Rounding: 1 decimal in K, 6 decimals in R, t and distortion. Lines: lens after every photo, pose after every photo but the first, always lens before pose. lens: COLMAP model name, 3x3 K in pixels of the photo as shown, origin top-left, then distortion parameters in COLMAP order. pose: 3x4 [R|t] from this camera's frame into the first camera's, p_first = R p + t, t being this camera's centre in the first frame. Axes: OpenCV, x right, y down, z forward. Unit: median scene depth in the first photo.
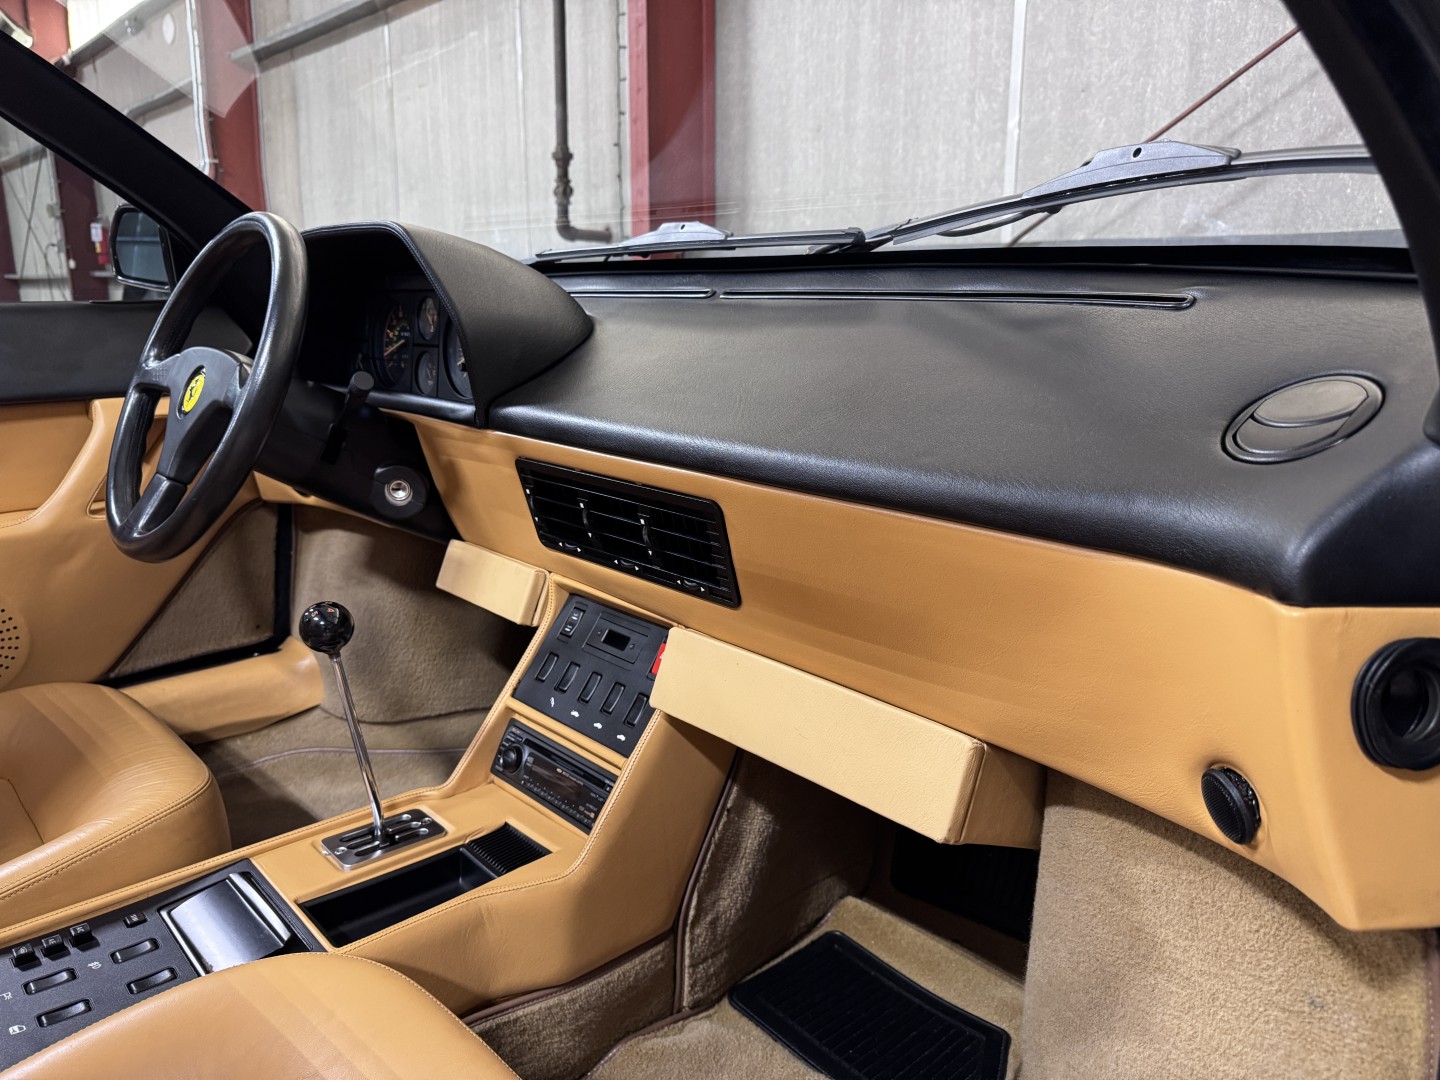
lens RADIAL K [[1033.8, 0, 719.0], [0, 1033.8, 553.2], [0, 0, 1]] dist [0.015363, -0.026037]
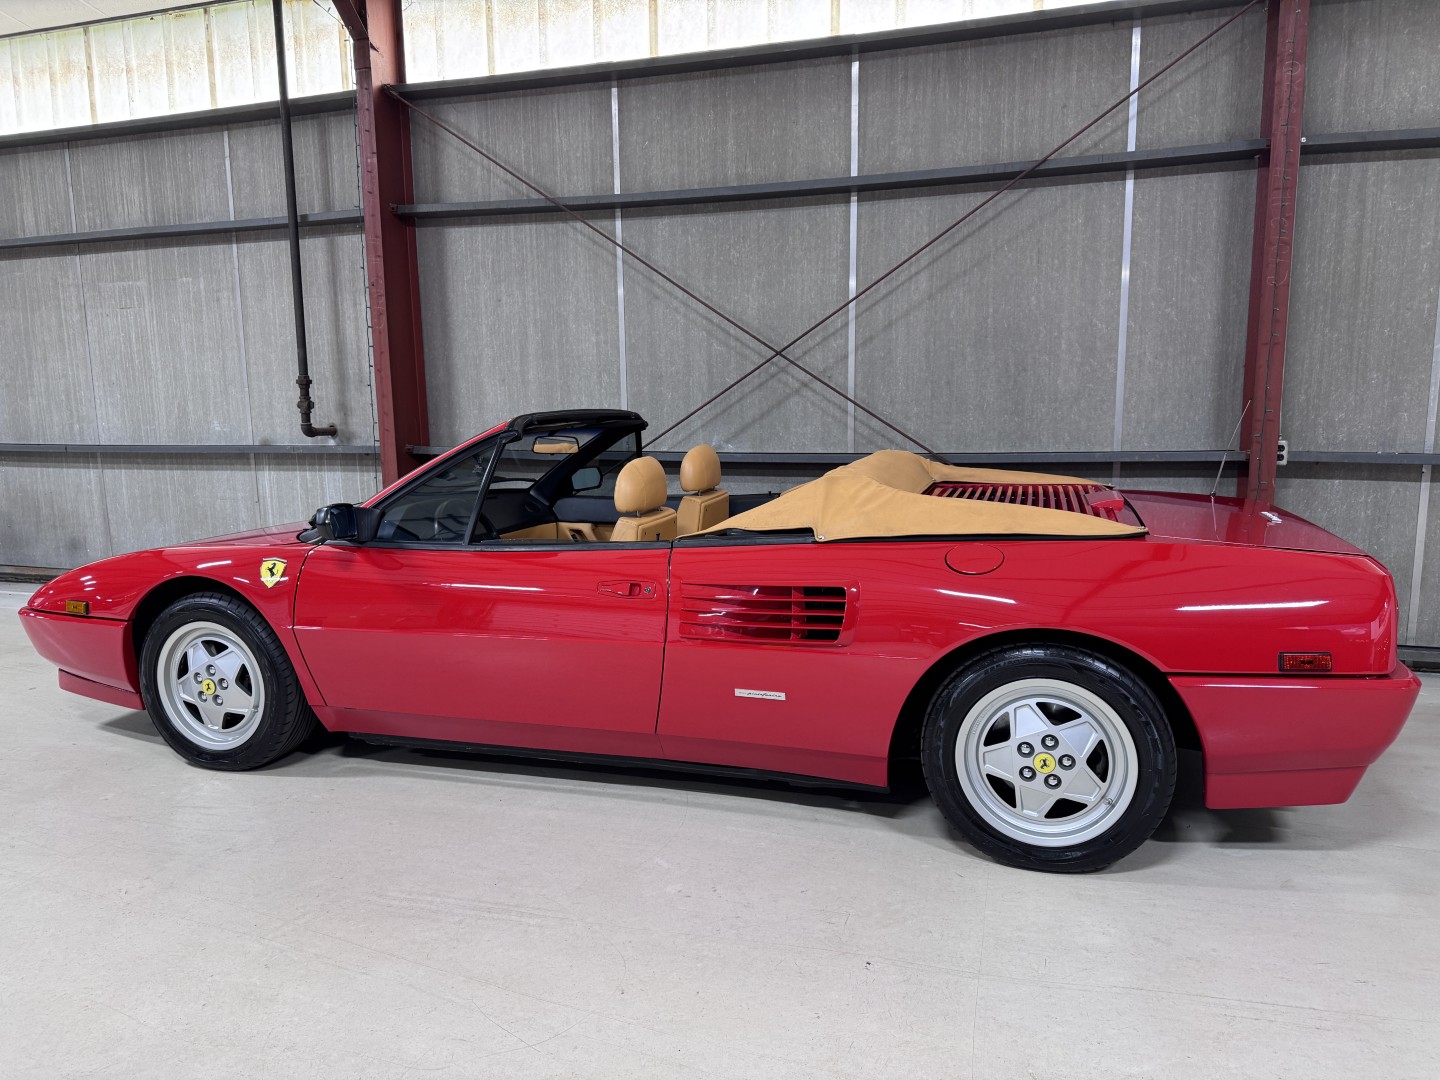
lens RADIAL K [[1008.0, 0, 722.3], [0, 1008.0, 544.9], [0, 0, 1]] dist [0.135213, -0.231244]
pose [[0.875886, -0.087186, 0.474577, -0.521047], [0.132219, 0.989262, -0.062285, 0.013508], [-0.464050, 0.117303, 0.878008, -0.775528]]
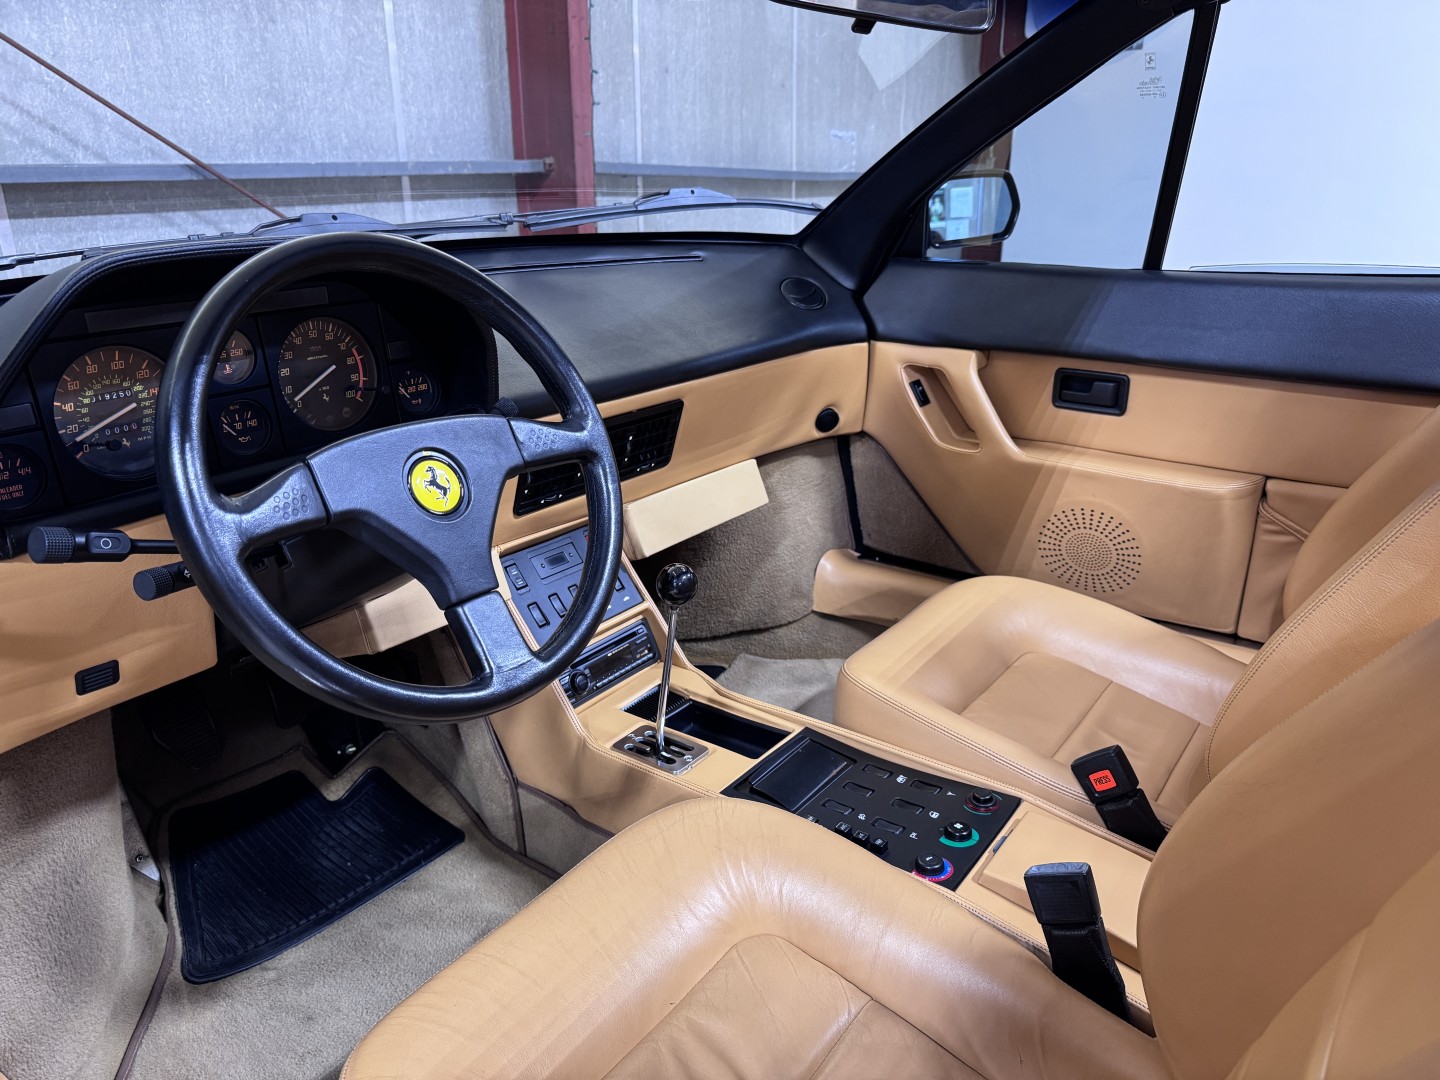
lens RADIAL K [[1018.5, 0, 723.7], [0, 1018.5, 552.1], [0, 0, 1]] dist [0.025907, -0.043888]
pose [[-0.201211, -0.346091, 0.916371, -0.484019], [0.237683, 0.890296, 0.388432, -0.135928], [-0.950274, 0.295963, -0.096877, 0.349281]]
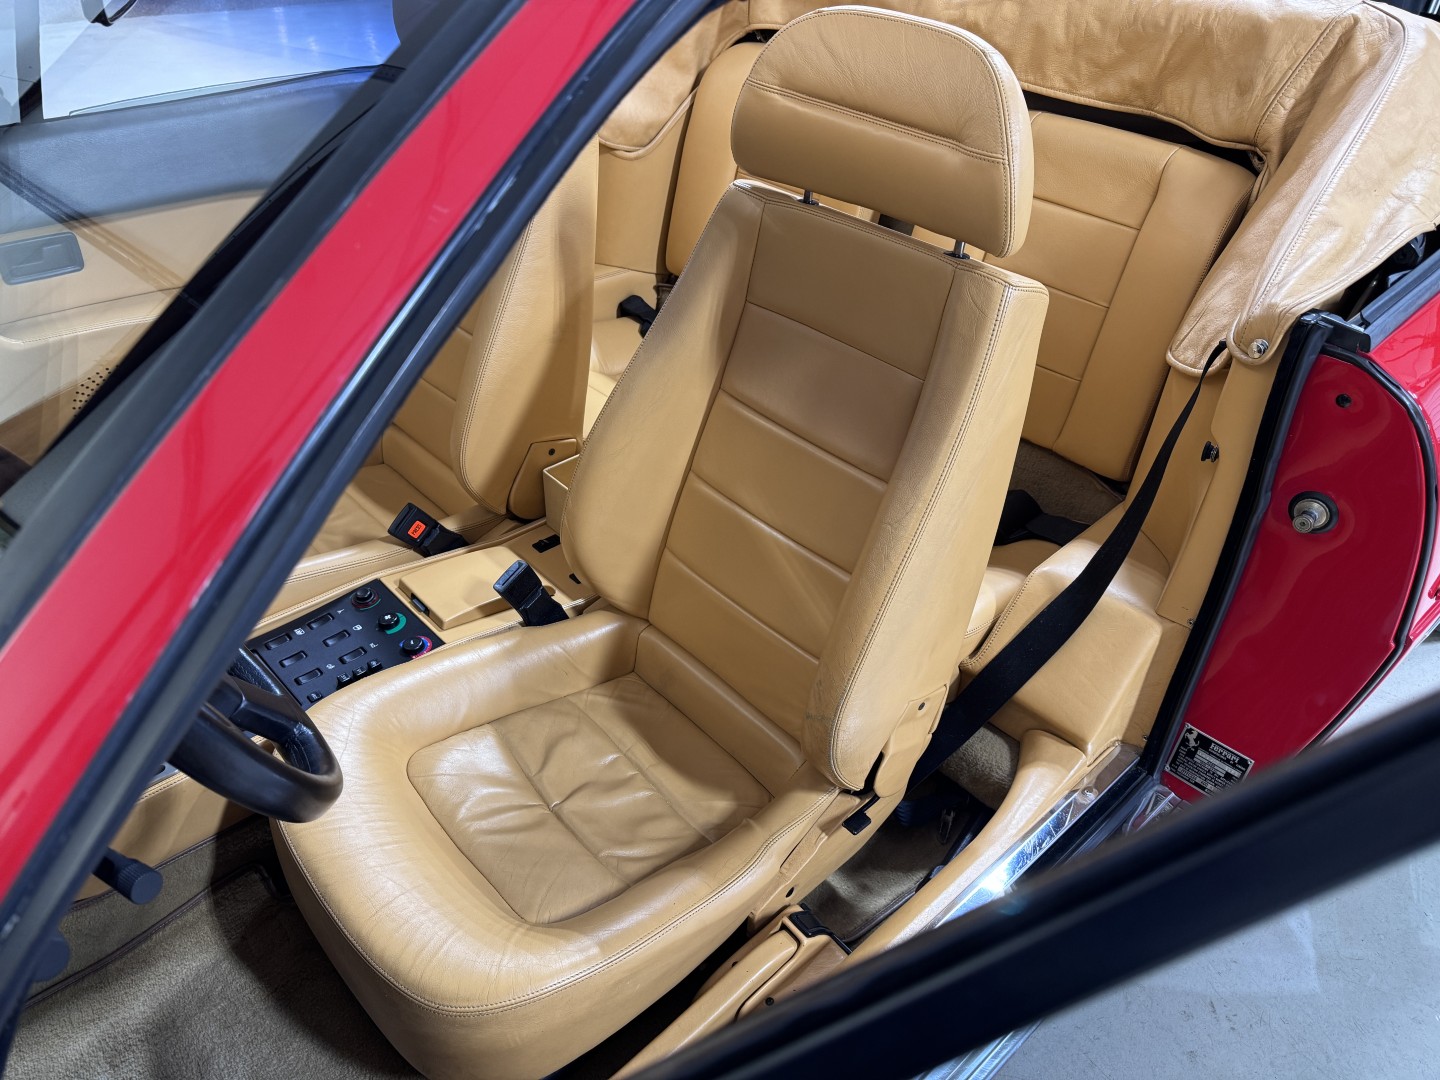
lens RADIAL K [[1033.8, 0, 719.0], [0, 1033.8, 553.2], [0, 0, 1]] dist [0.015363, -0.026037]
pose [[-0.999026, -0.037587, -0.023121, -0.346662], [-0.041704, 0.632896, 0.773113, -0.291821], [-0.014426, 0.773324, -0.633847, 0.547097]]
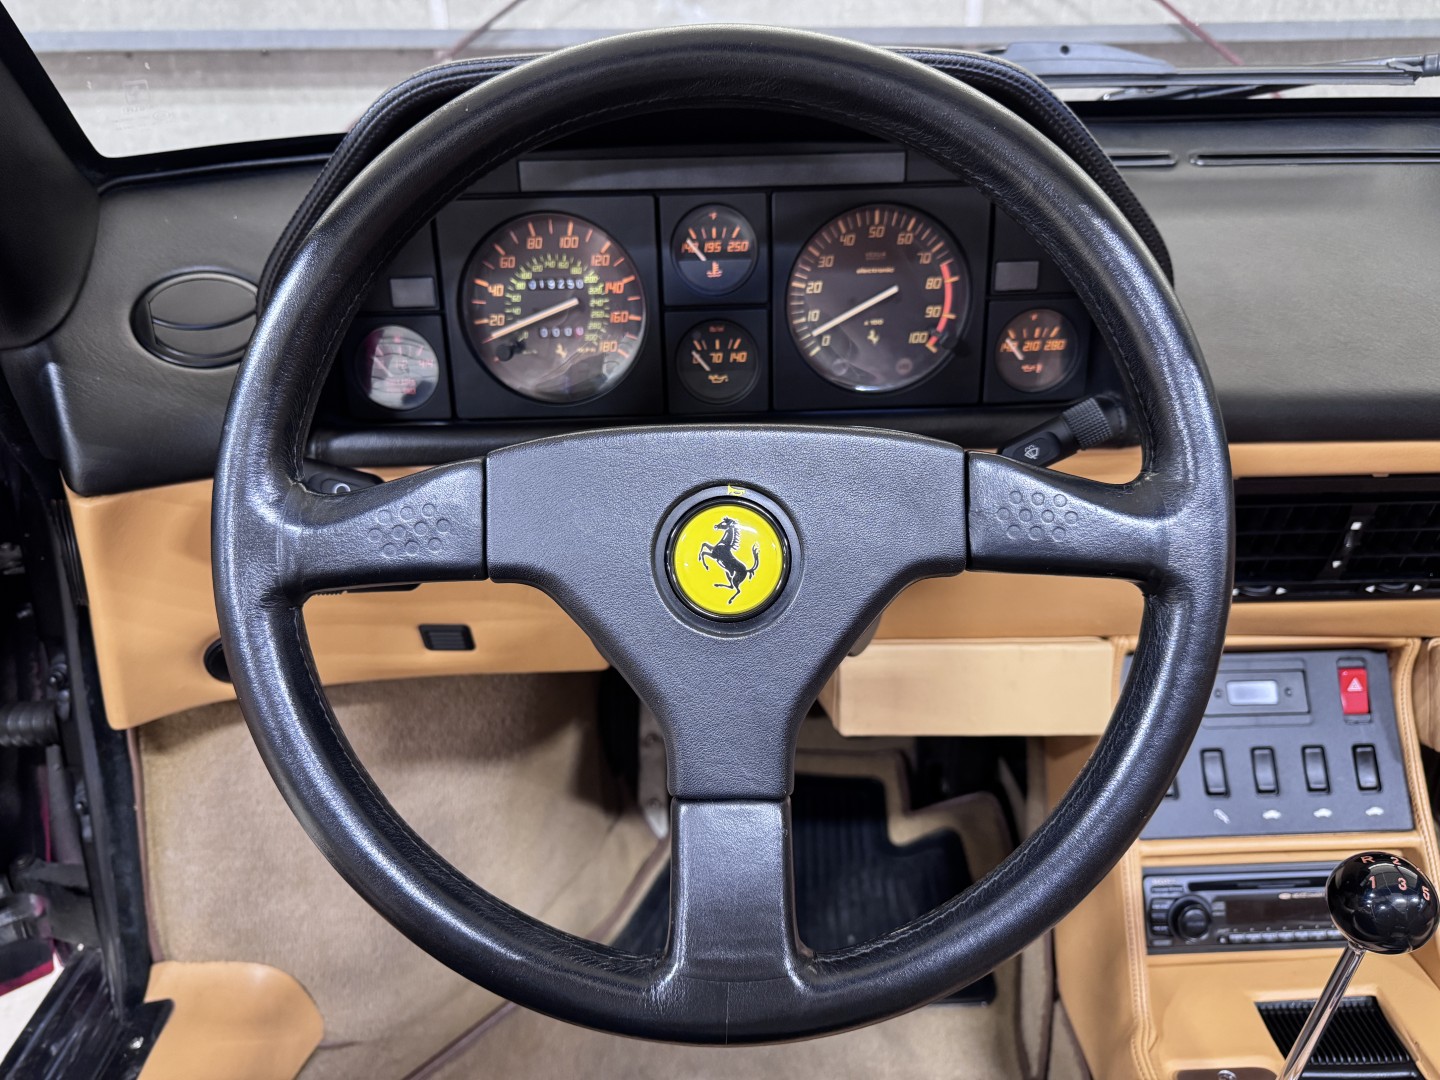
lens RADIAL K [[1039.1, 0, 728.0], [0, 1039.1, 556.0], [0, 0, 1]] dist [0.041469, -0.061034]
pose [[0.657765, -0.331870, 0.676172, -0.295374], [0.198186, 0.942326, 0.269710, -0.099668], [-0.726683, -0.043398, 0.685601, 0.294370]]
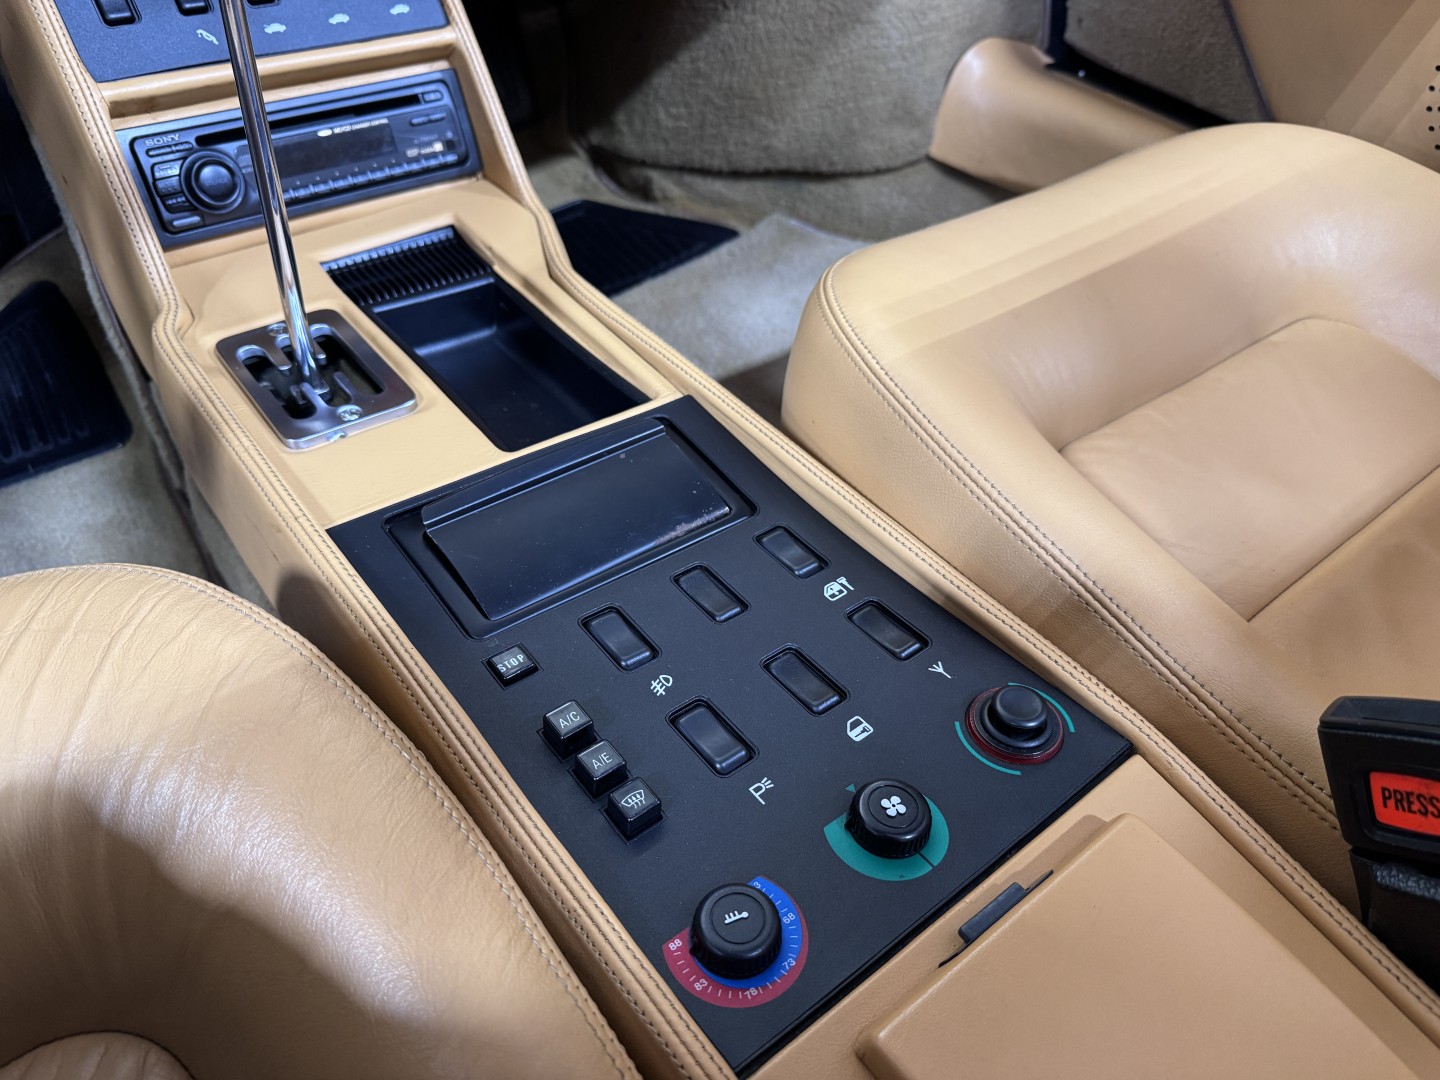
lens RADIAL K [[1052.2, 0, 727.3], [0, 1052.2, 555.3], [0, 0, 1]] dist [-0.011791, -0.004617]
pose [[0.075214, -0.698292, 0.711850, -0.263014], [0.173657, 0.712136, 0.680225, 0.007866], [-0.981930, 0.072456, 0.174826, 0.256395]]
